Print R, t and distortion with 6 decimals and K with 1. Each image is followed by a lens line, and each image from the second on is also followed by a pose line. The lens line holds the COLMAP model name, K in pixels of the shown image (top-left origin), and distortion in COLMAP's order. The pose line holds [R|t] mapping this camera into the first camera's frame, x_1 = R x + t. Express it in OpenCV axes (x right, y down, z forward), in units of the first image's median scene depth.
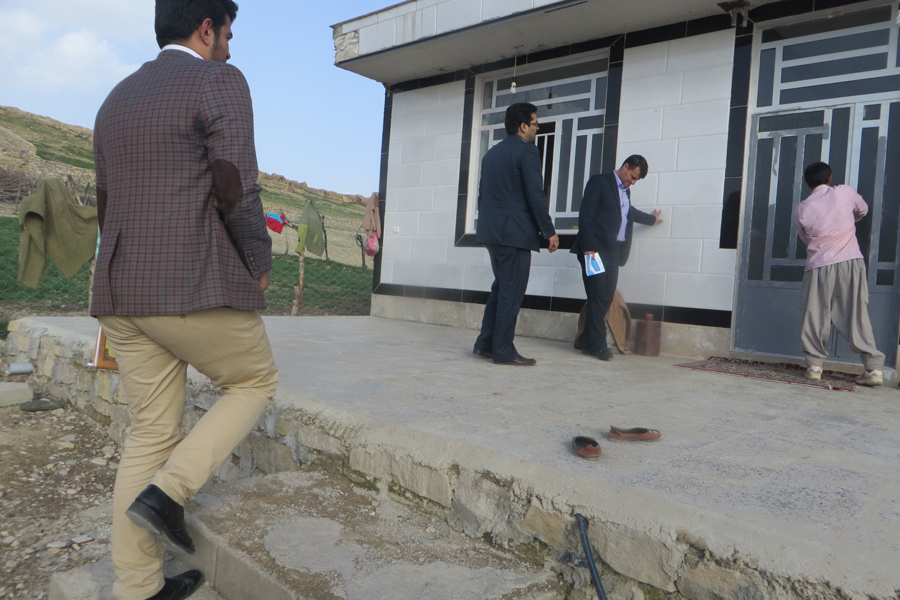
lens RADIAL K [[676.4, 0, 444.6], [0, 676.4, 301.4], [0, 0, 1]] dist [-0.014653, -0.008636]
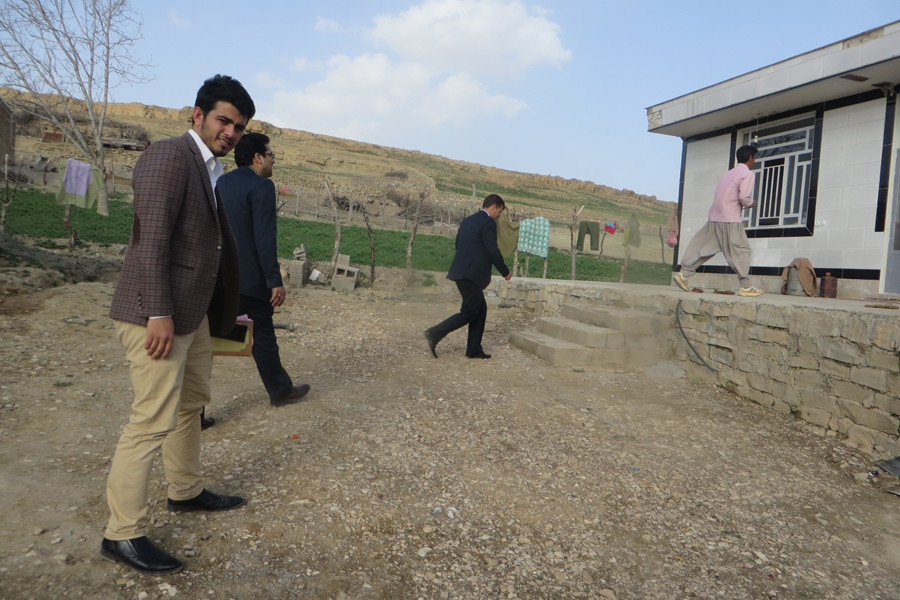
lens RADIAL K [[676.4, 0, 444.6], [0, 676.4, 301.4], [0, 0, 1]] dist [-0.014653, -0.008636]
pose [[0.874196, 0.014387, -0.485361, 0.238067], [-0.024510, 0.999594, -0.014515, 0.115064], [0.484955, 0.024585, 0.874194, -0.765176]]
